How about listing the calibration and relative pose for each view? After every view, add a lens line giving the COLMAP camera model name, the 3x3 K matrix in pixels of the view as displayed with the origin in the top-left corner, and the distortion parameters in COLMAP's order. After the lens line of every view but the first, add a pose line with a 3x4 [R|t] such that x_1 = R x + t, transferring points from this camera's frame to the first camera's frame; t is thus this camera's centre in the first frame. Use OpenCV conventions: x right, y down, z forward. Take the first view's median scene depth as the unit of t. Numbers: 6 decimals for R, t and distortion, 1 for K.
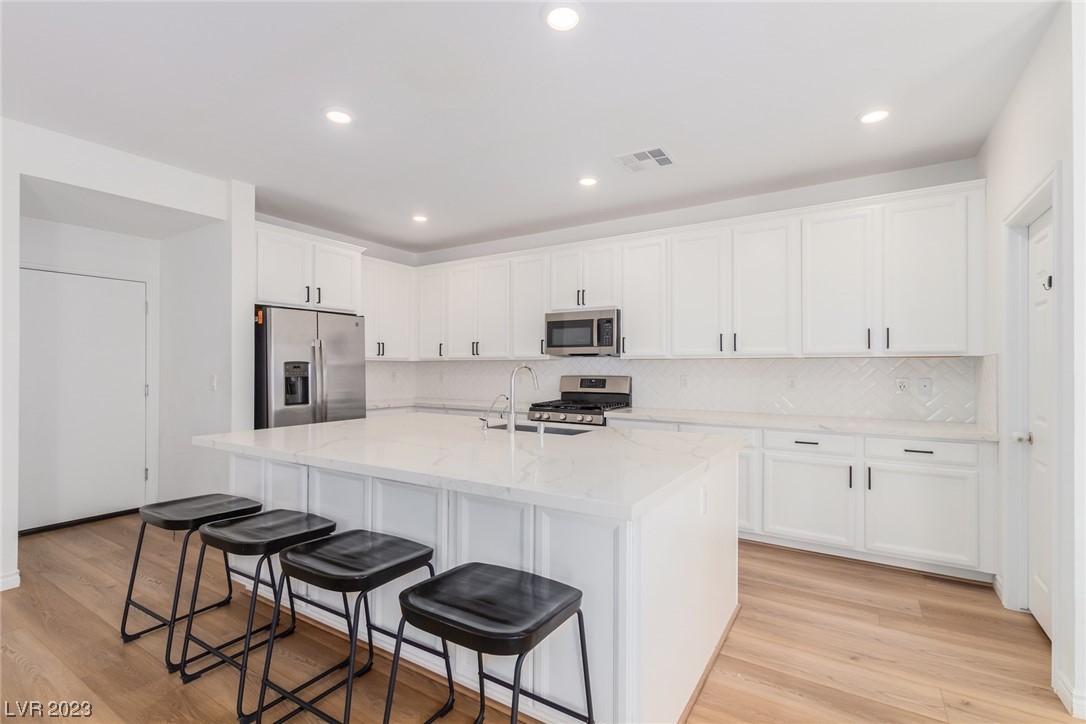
lens RADIAL K [[504.3, 0, 548.5], [0, 504.3, 367.0], [0, 0, 1]] dist [0.024520, -0.000204]
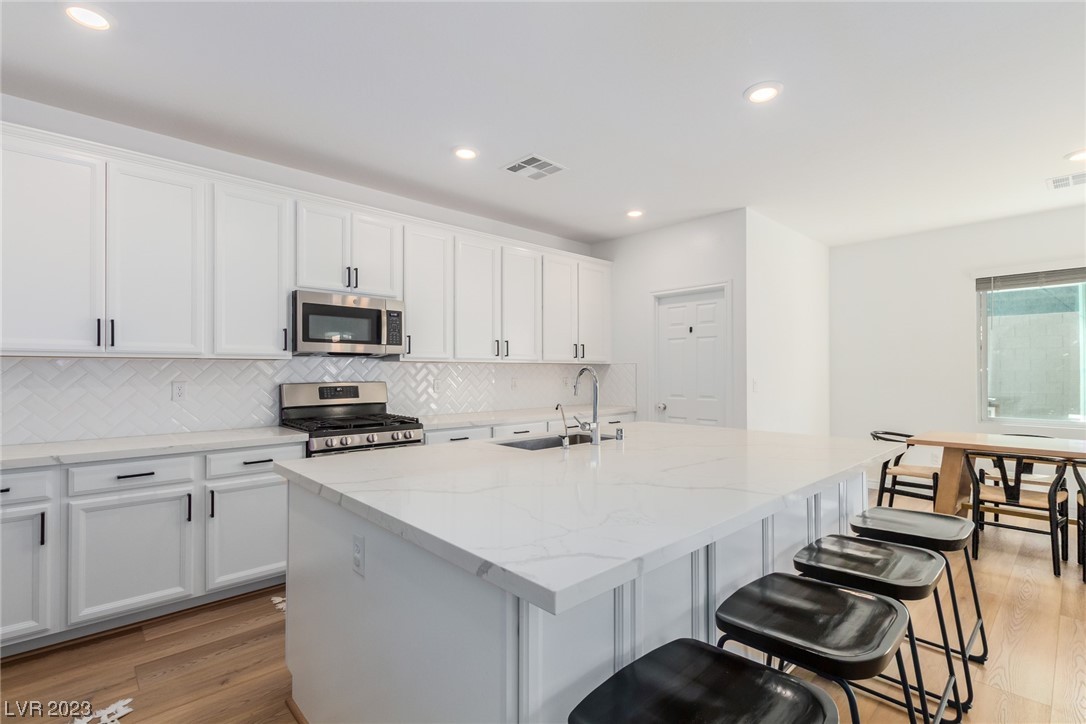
lens RADIAL K [[504.3, 0, 541.6], [0, 504.3, 364.5], [0, 0, 1]] dist [0.024520, -0.000204]
pose [[0.257147, 0.009092, 0.966330, -0.607510], [-0.001974, 0.999959, -0.008883, -0.003129], [-0.966370, 0.000377, 0.257154, 0.555929]]
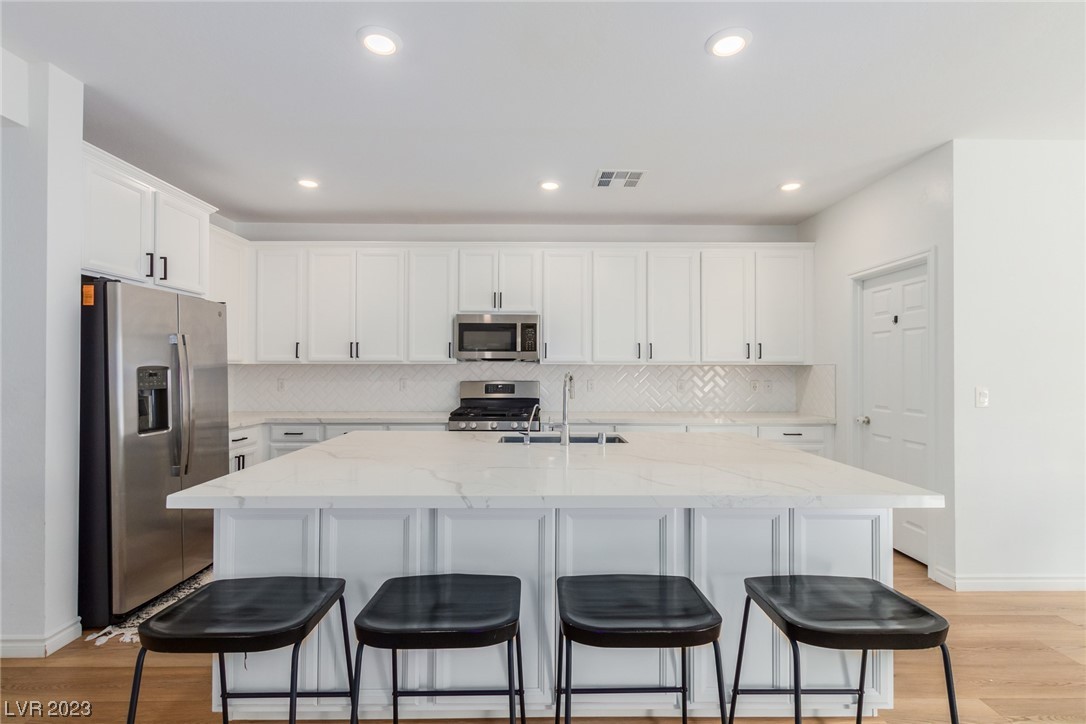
lens RADIAL K [[504.3, 0, 543.4], [0, 504.3, 364.6], [0, 0, 1]] dist [0.024520, -0.000204]
pose [[0.838800, 0.004975, 0.544417, -0.400167], [-0.002149, 0.999981, -0.005826, -0.009547], [-0.544436, 0.003717, 0.838794, 0.150354]]
